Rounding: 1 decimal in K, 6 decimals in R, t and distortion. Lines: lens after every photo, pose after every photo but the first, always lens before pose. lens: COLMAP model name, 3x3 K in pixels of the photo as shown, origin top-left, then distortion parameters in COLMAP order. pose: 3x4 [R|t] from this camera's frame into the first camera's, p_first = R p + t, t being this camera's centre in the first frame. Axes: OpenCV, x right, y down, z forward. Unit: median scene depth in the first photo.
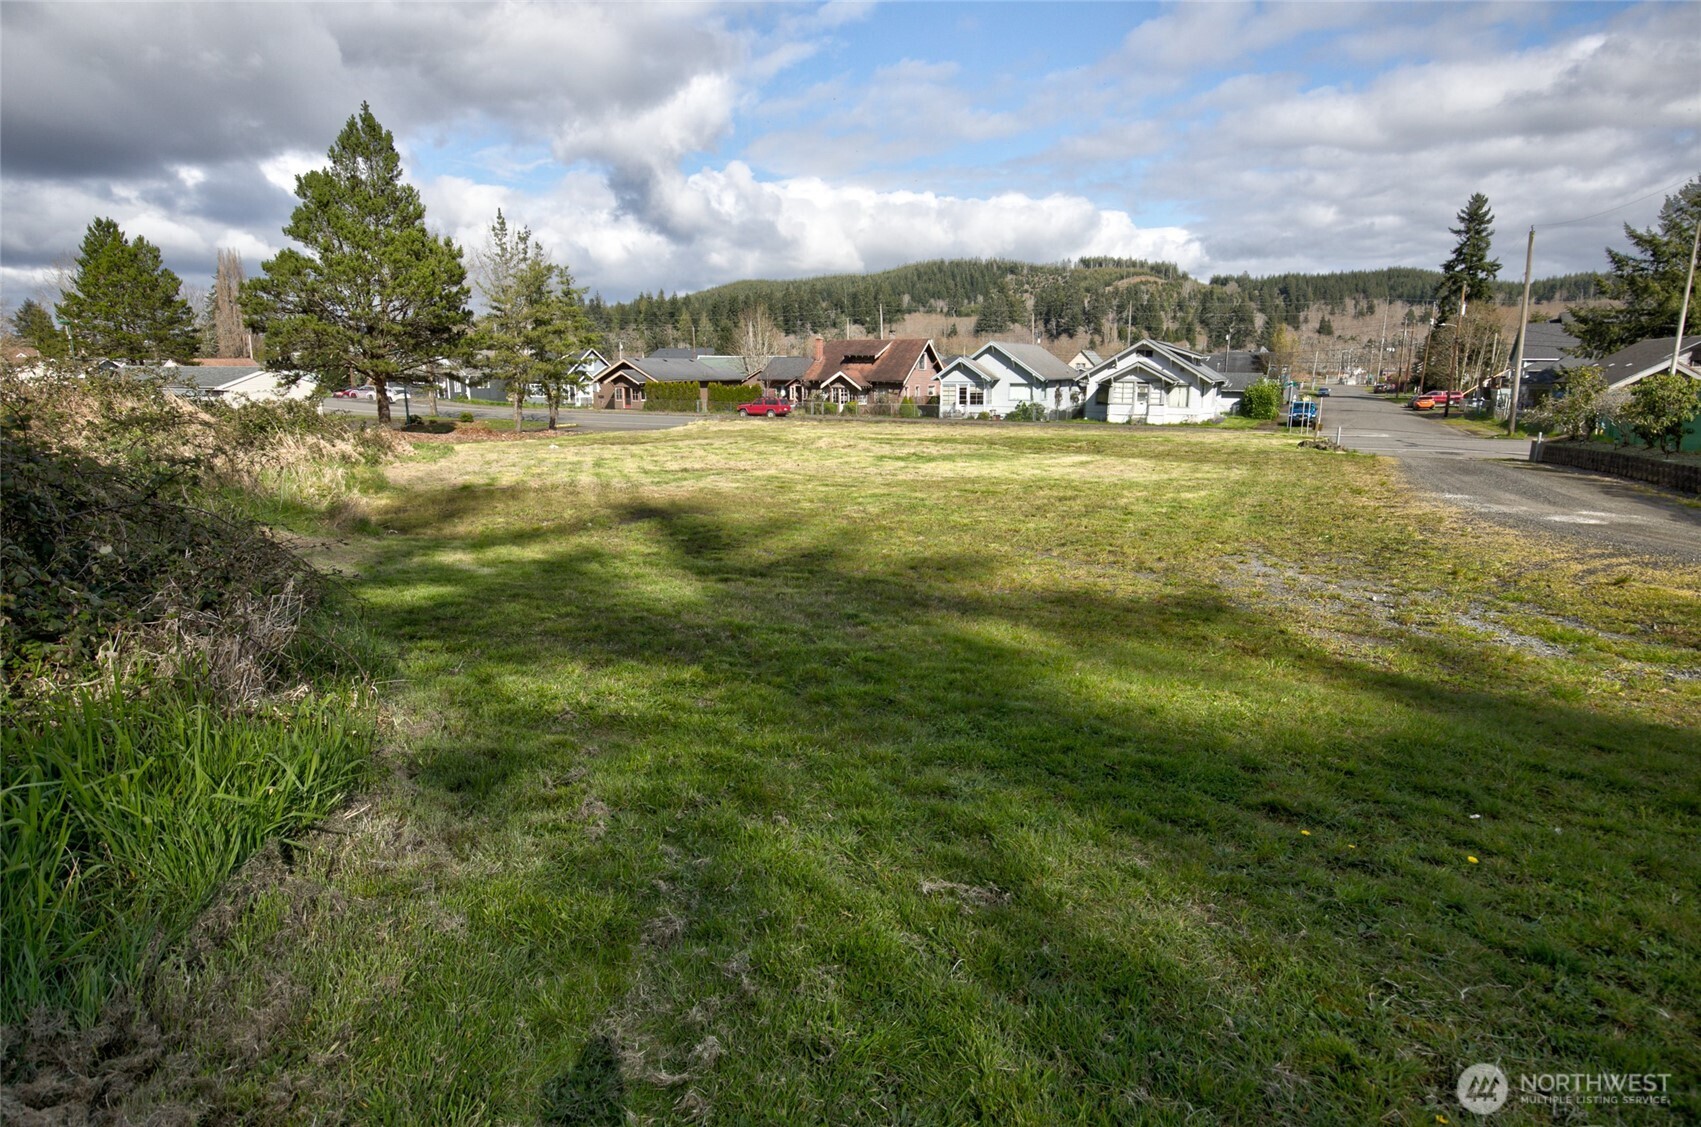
lens RADIAL K [[973.8, 0, 852.4], [0, 973.8, 633.3], [0, 0, 1]] dist [-0.001361, -0.000965]
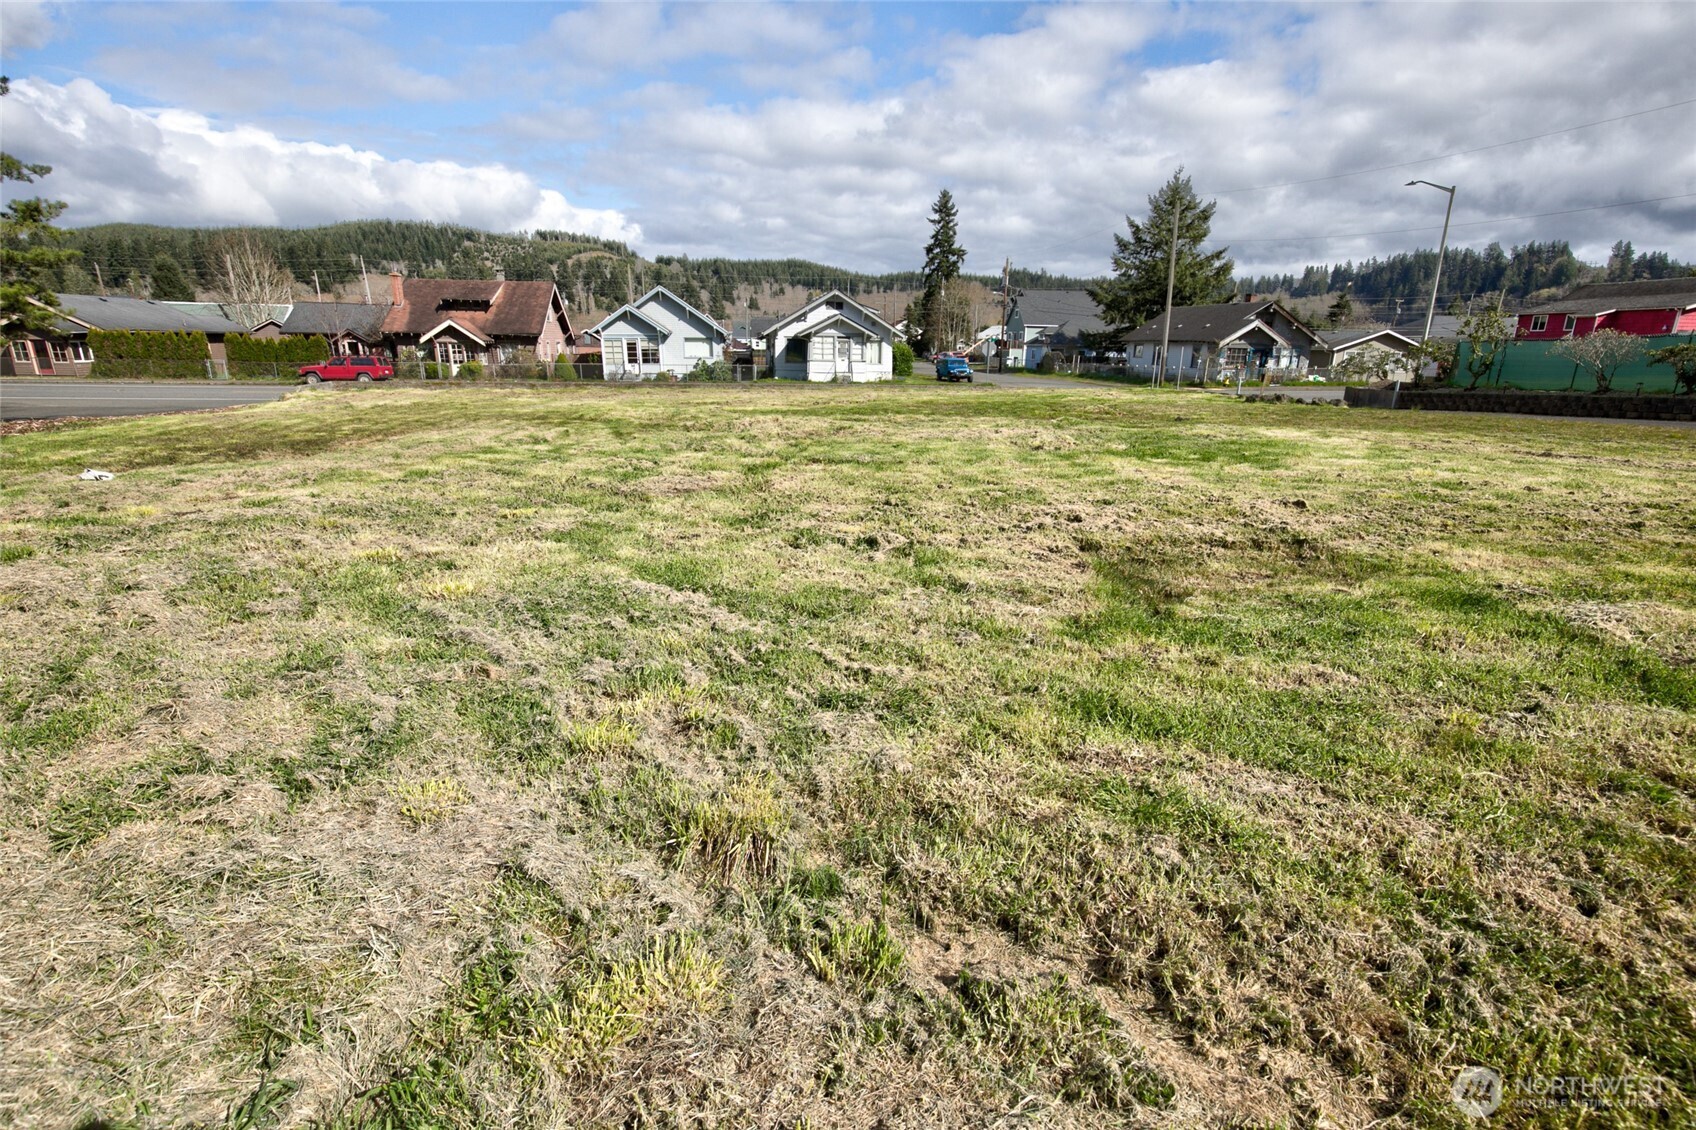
lens RADIAL K [[815.7, 0, 848.0], [0, 815.7, 565.0], [0, 0, 1]] dist [-0.004791, 0.005567]
pose [[0.814973, -0.144955, 0.561076, -0.100007], [0.142752, 0.988591, 0.048056, -0.052312], [-0.561641, 0.040931, 0.826368, 0.237599]]
